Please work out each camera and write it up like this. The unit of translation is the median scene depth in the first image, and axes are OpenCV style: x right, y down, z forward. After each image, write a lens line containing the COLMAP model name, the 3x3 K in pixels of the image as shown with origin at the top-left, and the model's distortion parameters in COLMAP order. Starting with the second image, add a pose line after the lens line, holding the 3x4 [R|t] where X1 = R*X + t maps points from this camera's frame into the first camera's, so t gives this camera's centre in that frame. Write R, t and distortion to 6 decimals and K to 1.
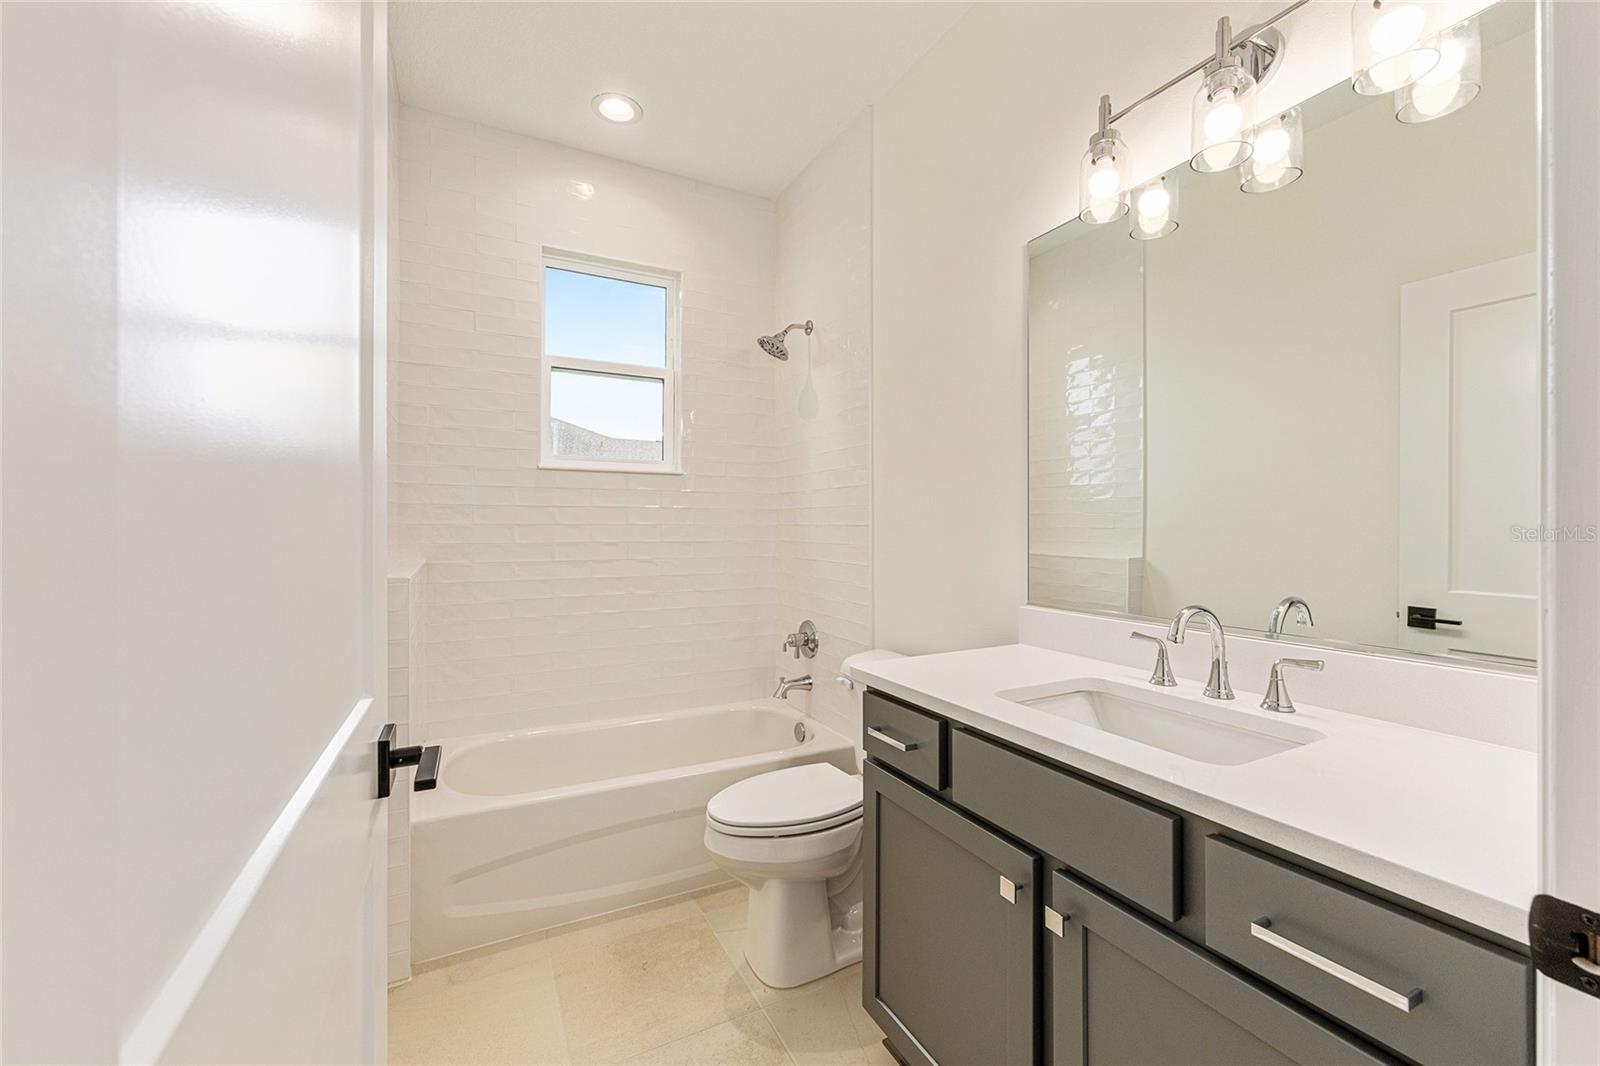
lens RADIAL K [[633.2, 0, 800.6], [0, 633.2, 530.2], [0, 0, 1]] dist [-0.003356, 0.001277]
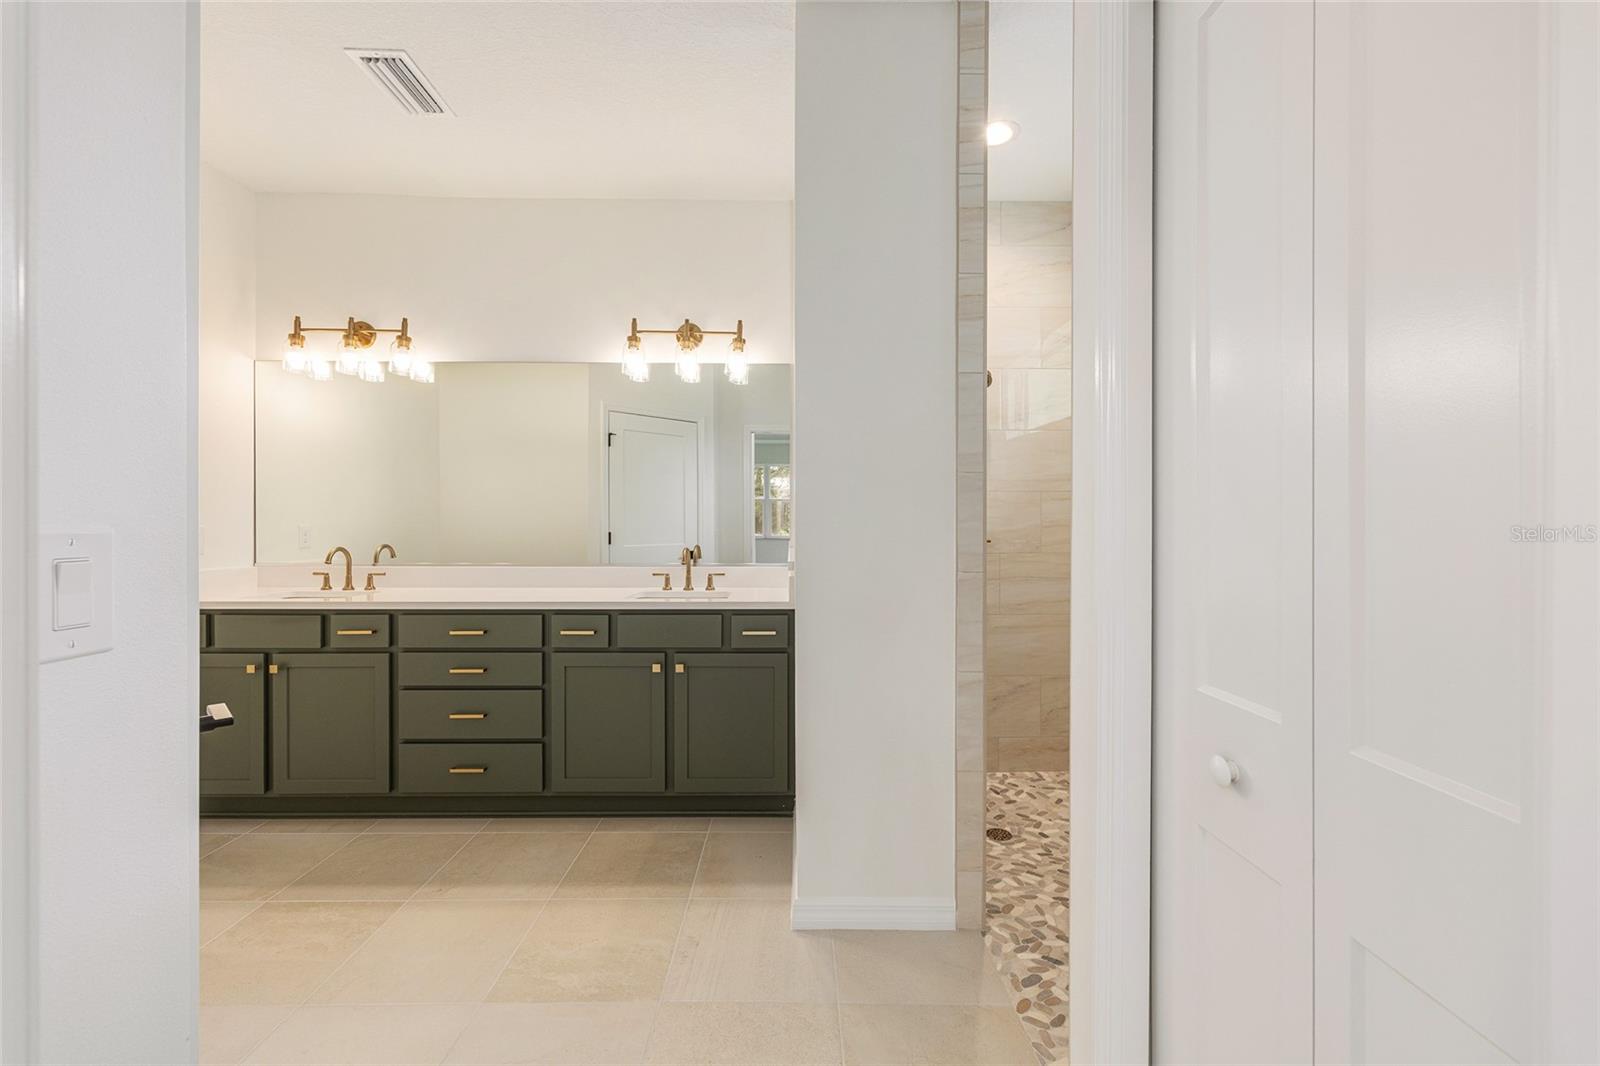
lens RADIAL K [[633.2, 0, 805.2], [0, 633.2, 527.7], [0, 0, 1]] dist [-0.003356, 0.001277]
pose [[0.455039, -0.008908, 0.890427, -1.369329], [0.009257, 0.999943, 0.005273, 0.004446], [-0.890423, 0.005843, 0.455096, -0.556357]]
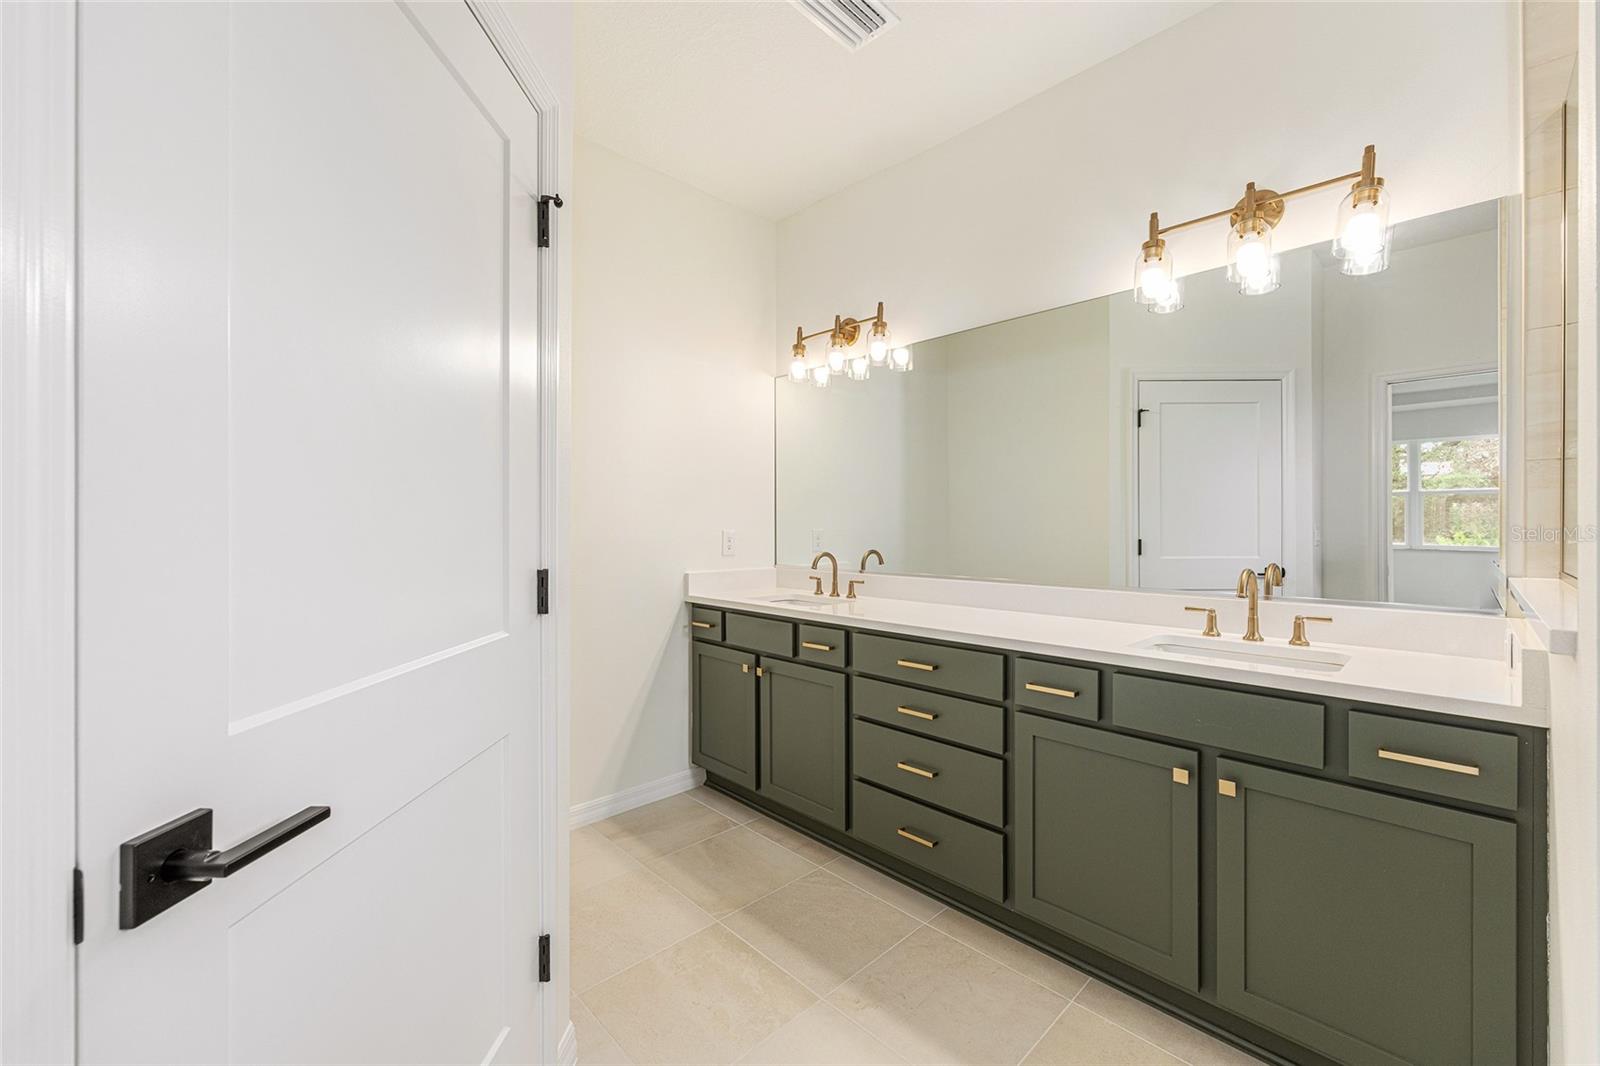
lens RADIAL K [[633.2, 0, 809.8], [0, 633.2, 528.9], [0, 0, 1]] dist [-0.003356, 0.001277]
pose [[0.961500, -0.004842, 0.274762, -0.744140], [0.007050, 0.999950, -0.007050, 0.004250], [-0.274715, 0.008716, 0.961486, -0.134799]]
